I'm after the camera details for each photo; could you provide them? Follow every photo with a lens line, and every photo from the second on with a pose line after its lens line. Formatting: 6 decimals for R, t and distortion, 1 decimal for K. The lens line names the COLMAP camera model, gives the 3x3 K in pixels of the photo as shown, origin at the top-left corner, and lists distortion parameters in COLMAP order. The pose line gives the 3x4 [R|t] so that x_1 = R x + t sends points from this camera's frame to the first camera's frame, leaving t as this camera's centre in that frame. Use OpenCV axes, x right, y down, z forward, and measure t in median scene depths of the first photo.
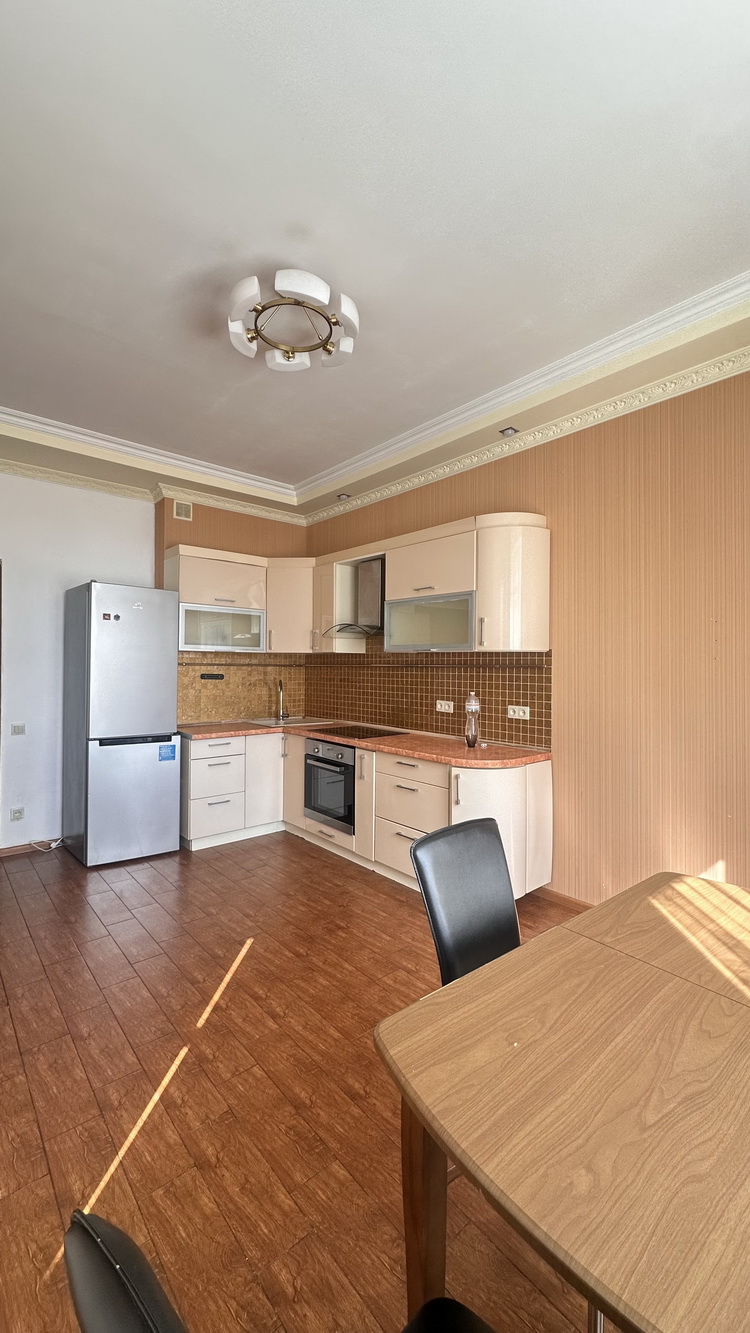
lens RADIAL K [[530.4, 0, 383.0], [0, 530.4, 666.1], [0, 0, 1]] dist [-0.002178, -0.000117]
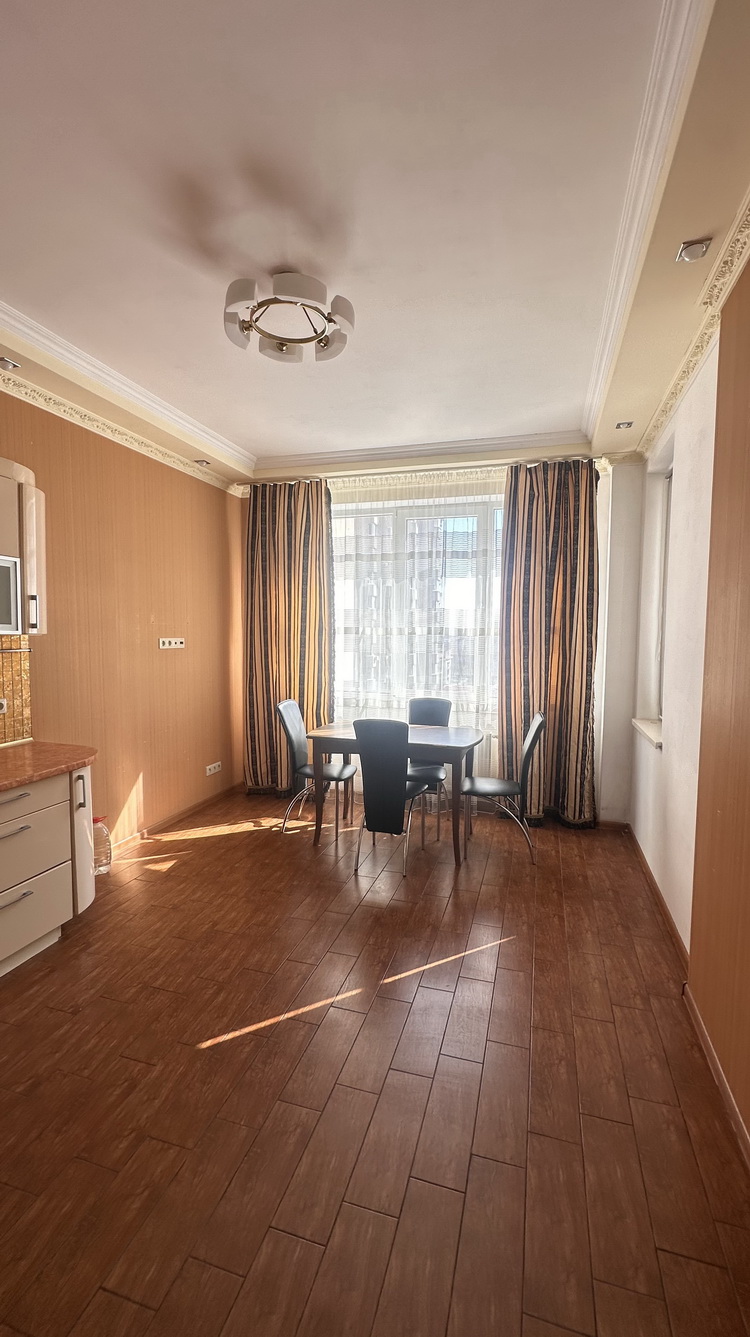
lens RADIAL K [[535.4, 0, 375.0], [0, 535.4, 668.5], [0, 0, 1]] dist [-0.000607, 0.000245]
pose [[-0.524966, -0.069166, 0.848308, -0.885487], [-0.012717, 0.997219, 0.073438, -0.047197], [-0.851028, 0.027765, -0.524385, 1.080444]]
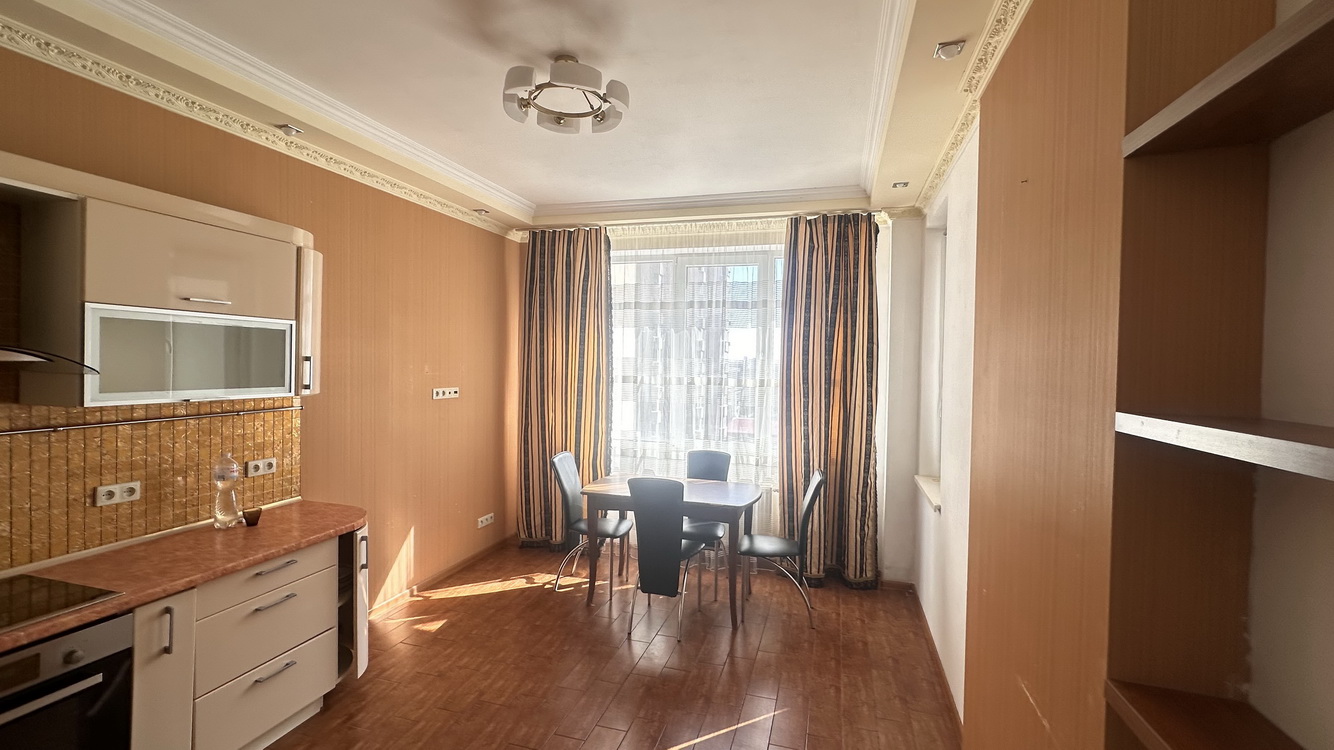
lens RADIAL K [[561.9, 0, 662.0], [0, 561.9, 372.3], [0, 0, 1]] dist [-0.000713, -0.000045]
pose [[-0.526892, -0.032653, 0.849305, -0.931864], [-0.021054, 0.999457, 0.025365, -0.107887], [-0.849672, -0.004517, -0.527293, 1.085746]]
